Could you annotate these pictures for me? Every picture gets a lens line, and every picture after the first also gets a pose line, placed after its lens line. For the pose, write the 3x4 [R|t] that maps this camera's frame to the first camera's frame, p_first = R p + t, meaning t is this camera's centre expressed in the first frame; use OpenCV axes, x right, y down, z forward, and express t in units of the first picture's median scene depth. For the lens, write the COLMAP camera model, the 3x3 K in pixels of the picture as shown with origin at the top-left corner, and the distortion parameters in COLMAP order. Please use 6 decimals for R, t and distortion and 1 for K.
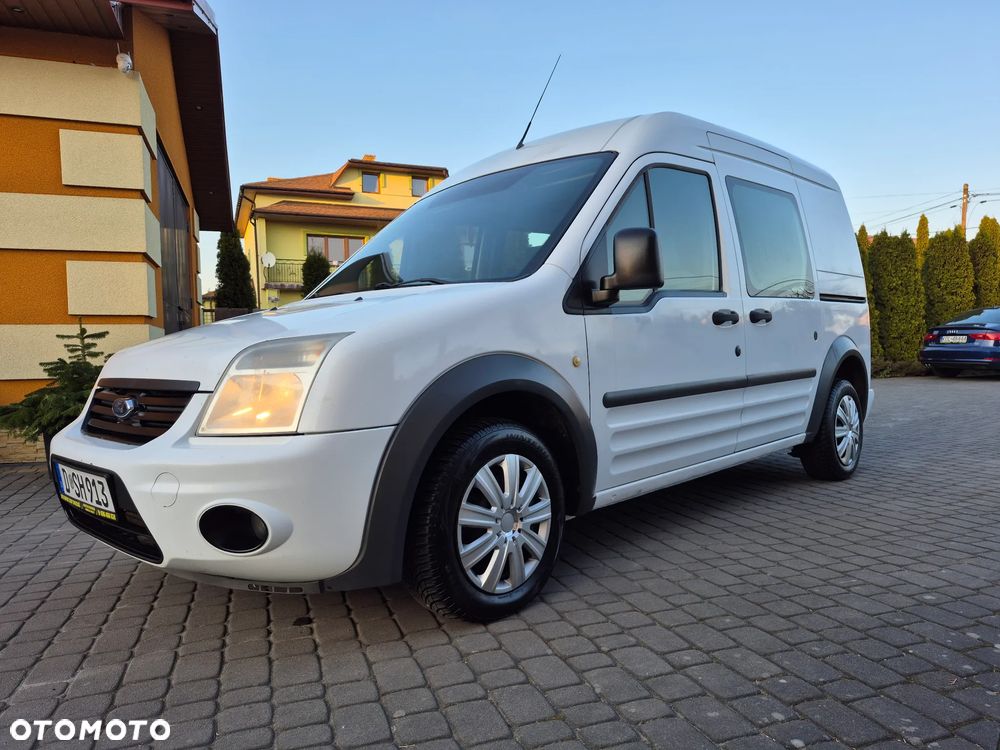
lens RADIAL K [[655.2, 0, 499.5], [0, 655.2, 370.3], [0, 0, 1]] dist [0.053129, -0.039657]
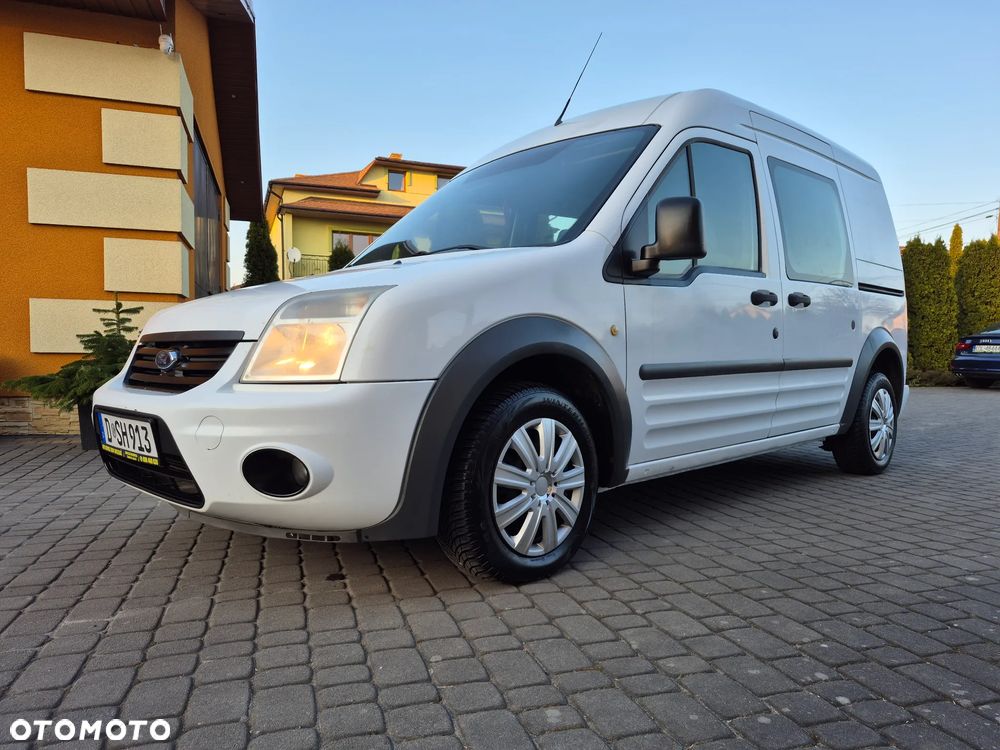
lens RADIAL K [[655.2, 0, 499.5], [0, 655.2, 370.3], [0, 0, 1]] dist [0.053129, -0.039657]
pose [[0.999115, 0.029857, -0.029621, -0.026854], [-0.029889, 0.999553, -0.000635, 0.056333], [0.029589, 0.001520, 0.999561, 0.002713]]
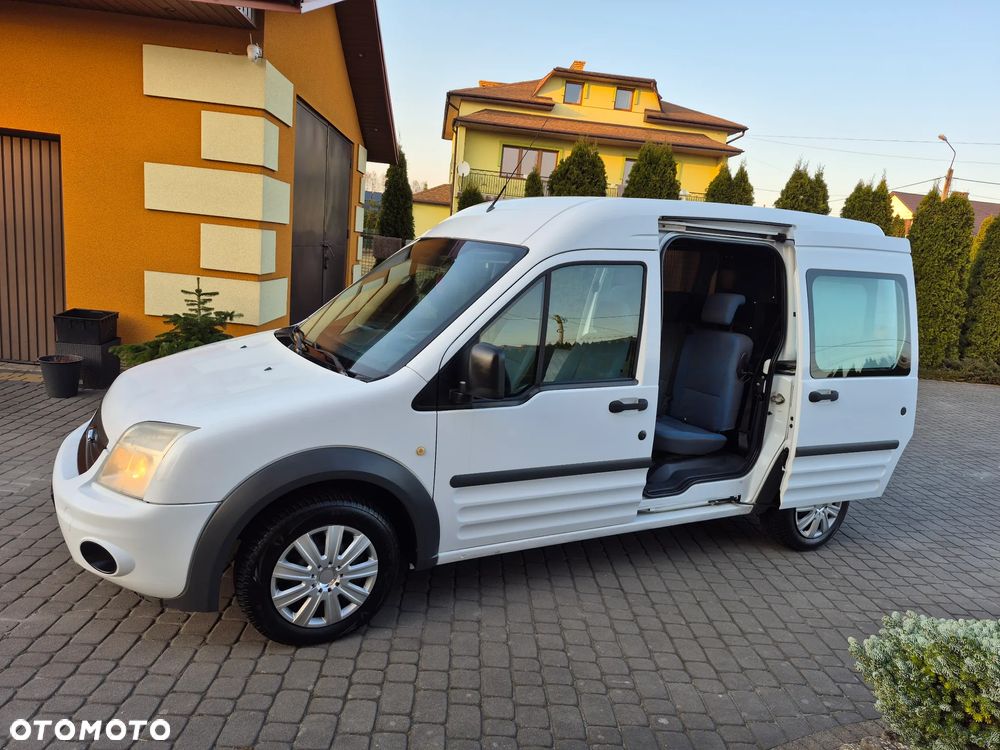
lens RADIAL K [[647.4, 0, 500.0], [0, 647.4, 375.0], [0, 0, 1]] dist [0.061563, -0.066171]
pose [[0.956619, 0.155851, -0.246151, 0.564192], [-0.122608, 0.981787, 0.145129, -0.363615], [0.264286, -0.108653, 0.958304, -0.080452]]
